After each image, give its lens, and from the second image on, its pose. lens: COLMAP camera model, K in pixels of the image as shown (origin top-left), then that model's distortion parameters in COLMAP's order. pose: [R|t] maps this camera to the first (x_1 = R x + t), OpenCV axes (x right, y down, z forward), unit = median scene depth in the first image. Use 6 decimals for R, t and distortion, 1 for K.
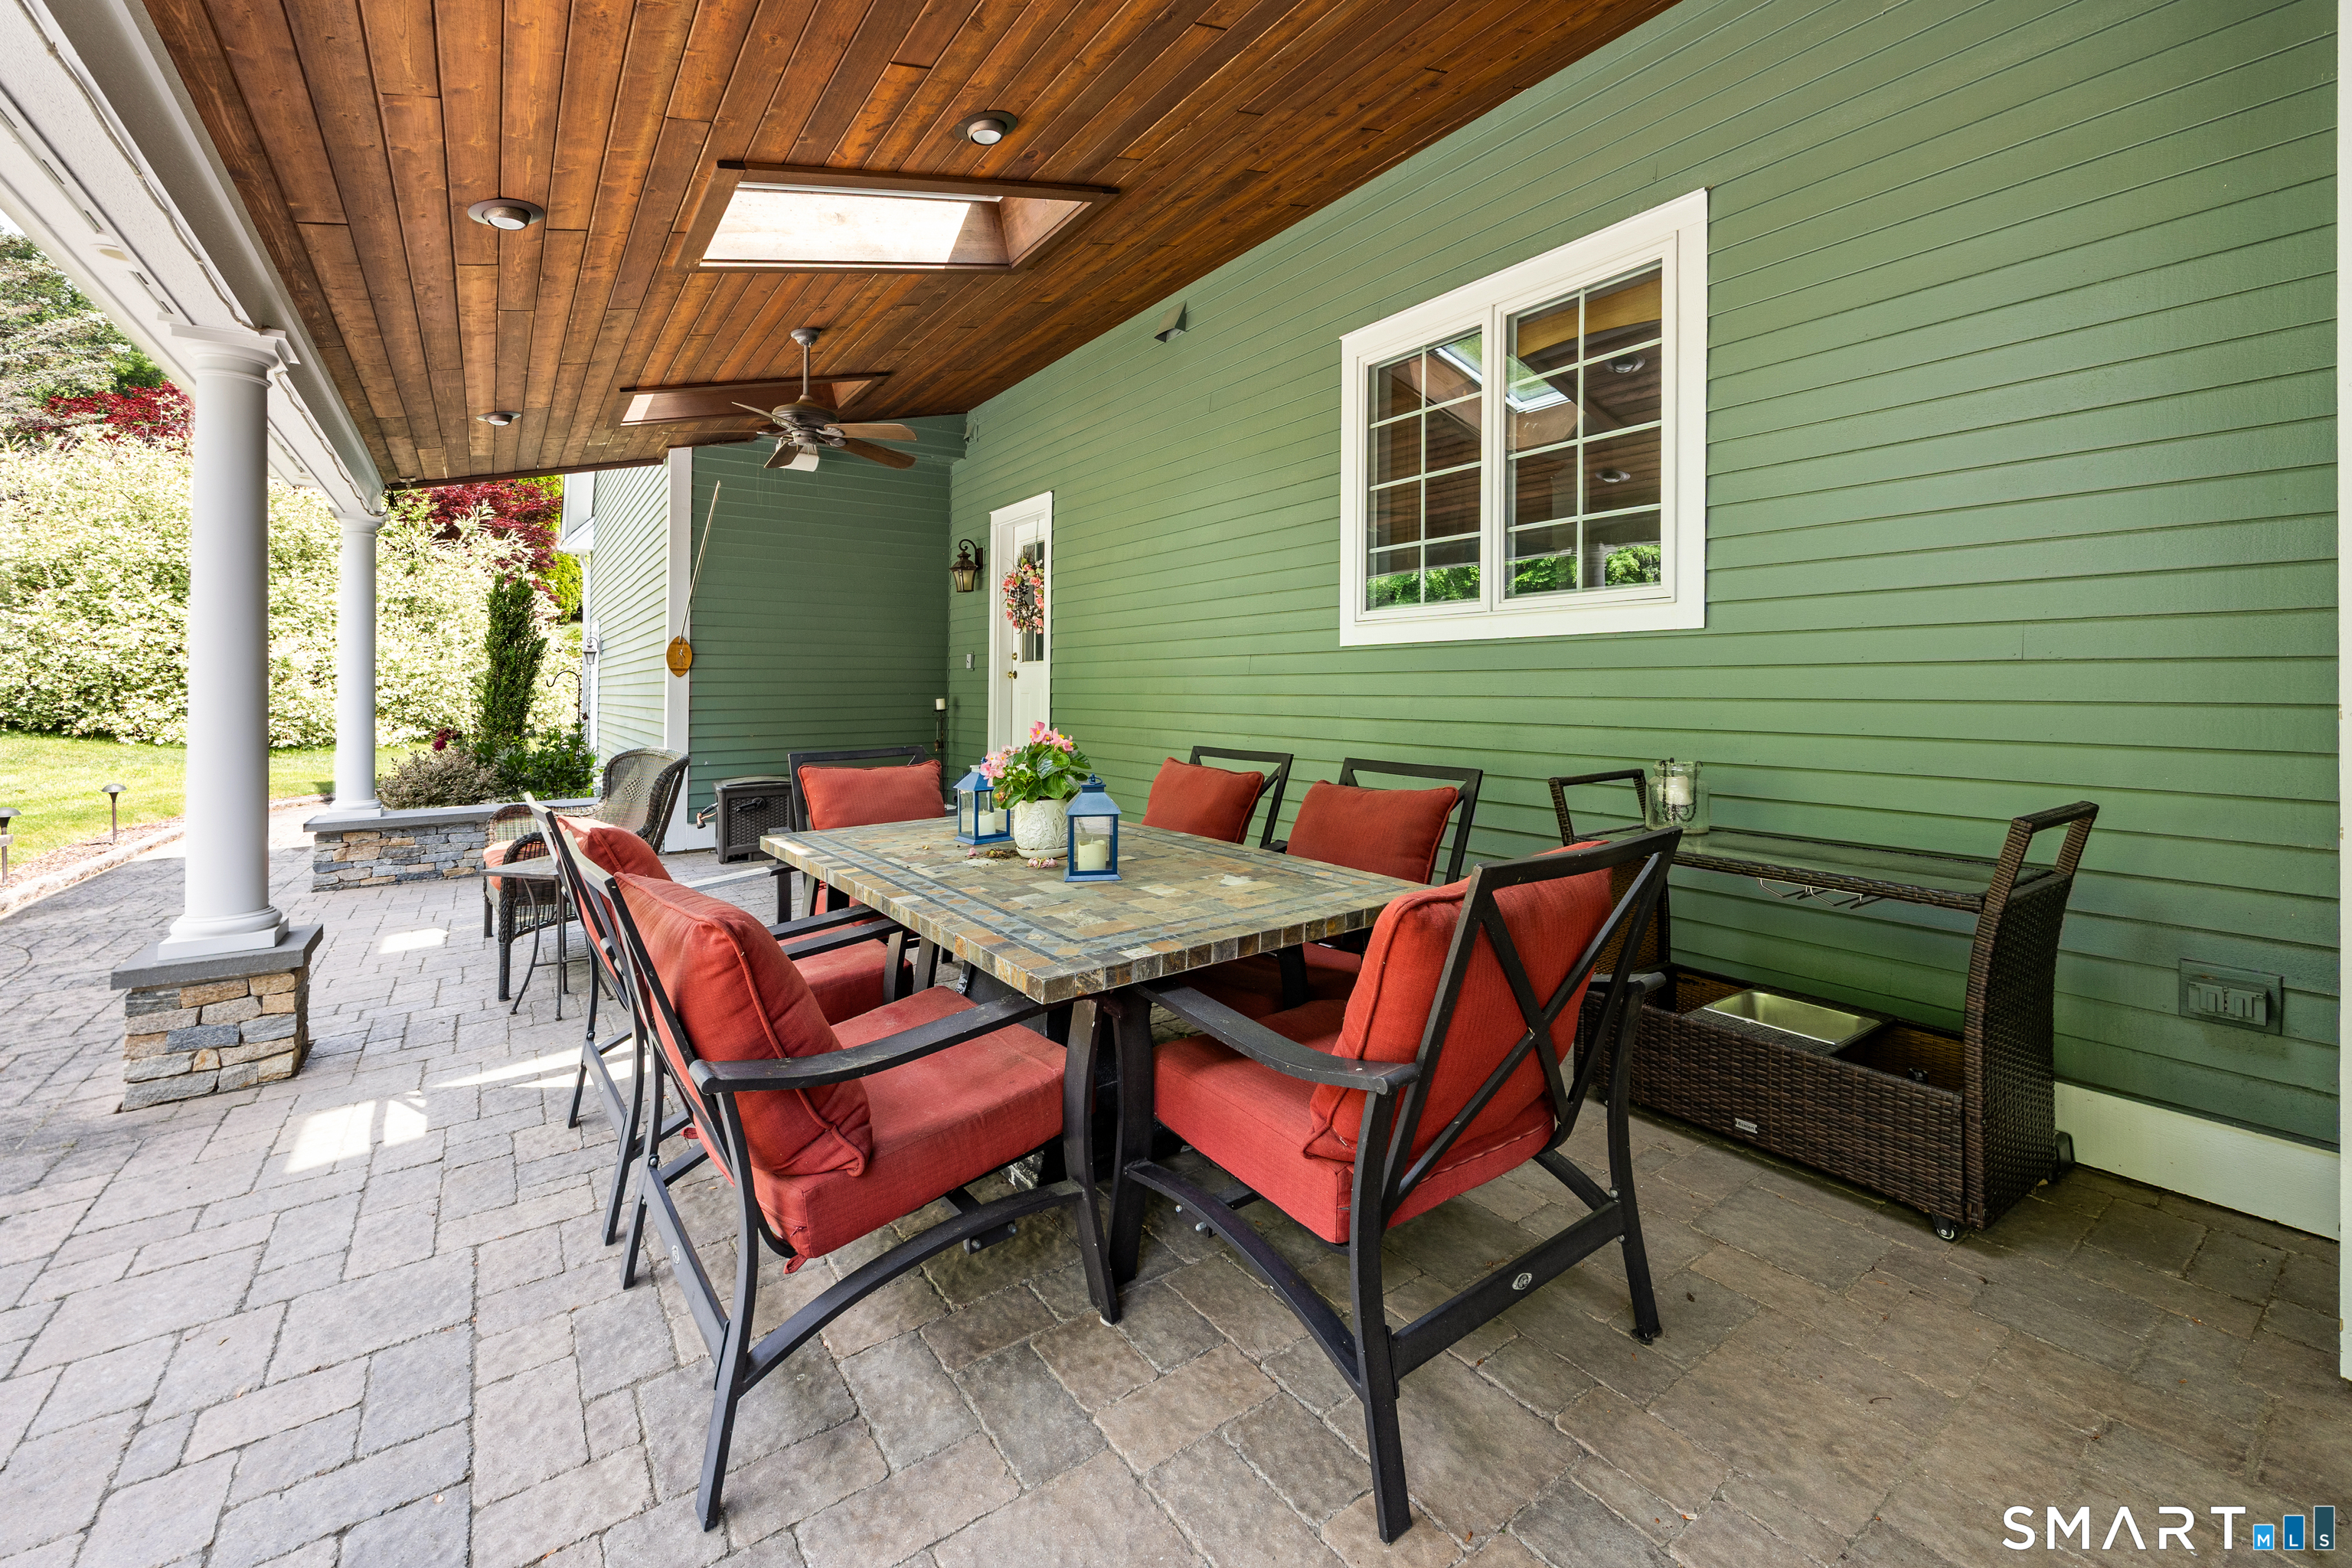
lens RADIAL K [[963.6, 0, 1209.4], [0, 963.6, 707.8], [0, 0, 1]] dist [0.016305, -0.000368]
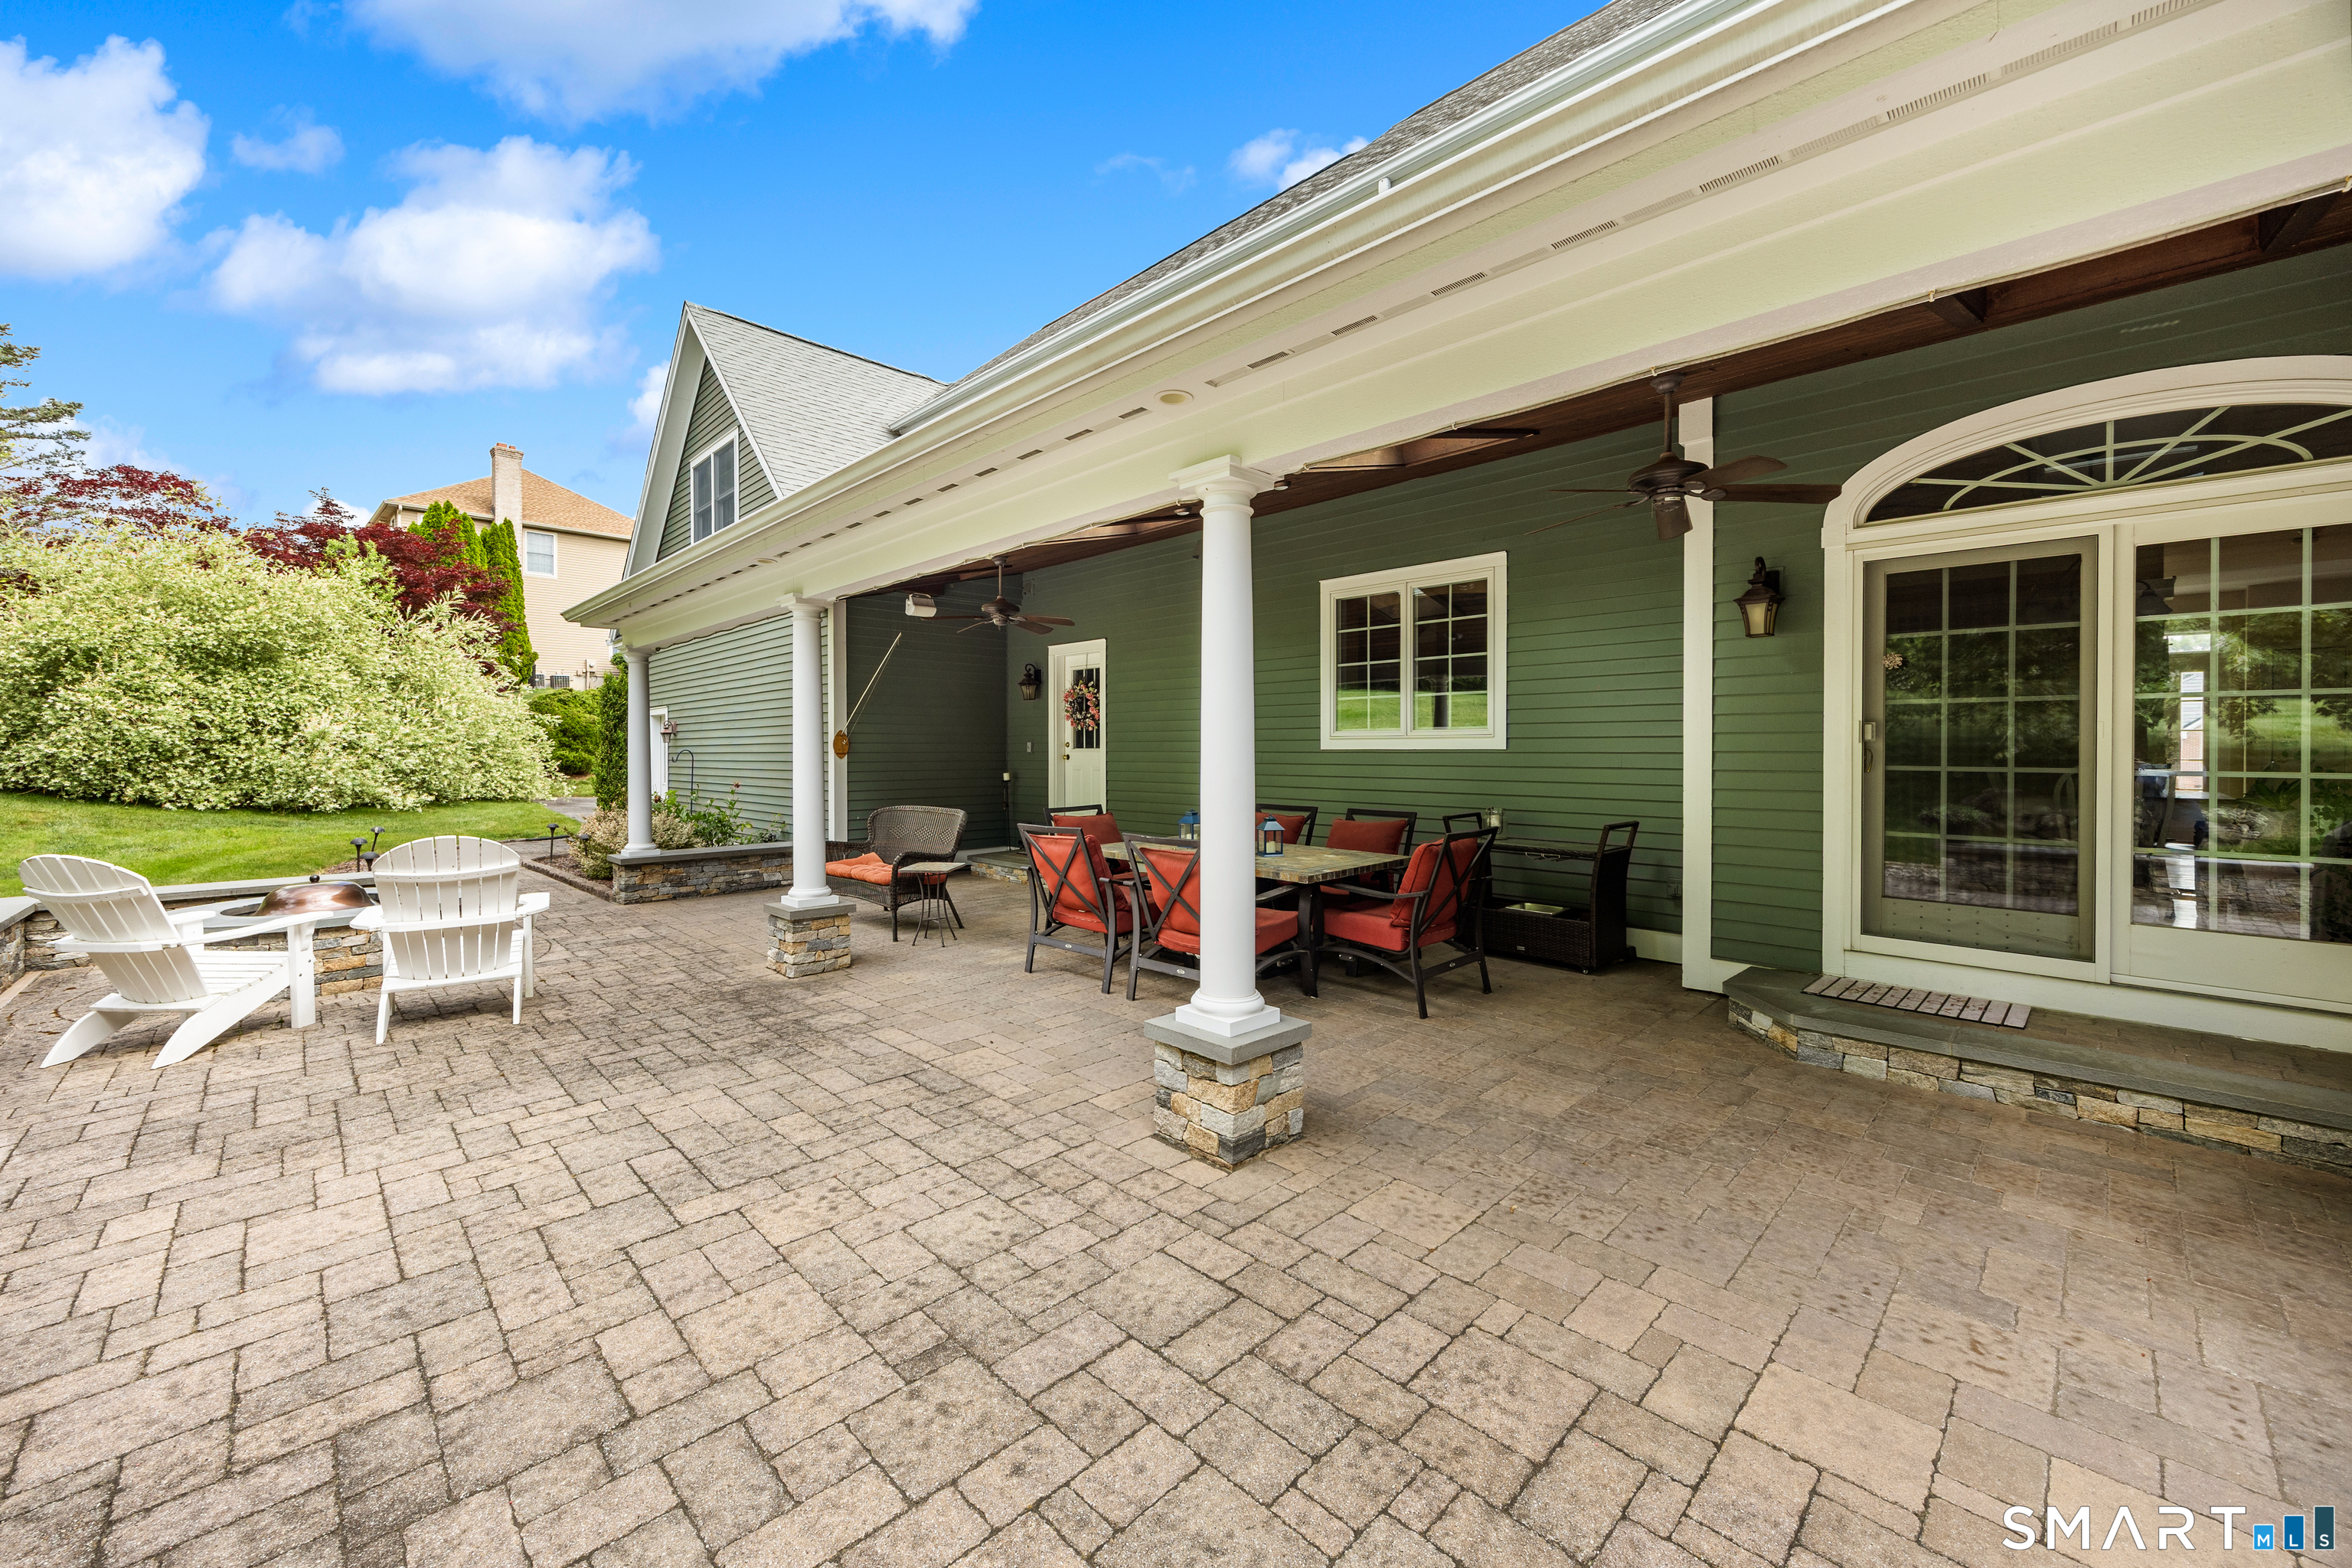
lens RADIAL K [[963.6, 0, 1172.4], [0, 963.6, 763.3], [0, 0, 1]] dist [0.016305, -0.000368]
pose [[0.990790, 0.000697, 0.135406, -0.287178], [0.000217, 0.999977, -0.006735, -0.017263], [-0.135408, 0.006702, 0.990767, -0.571713]]
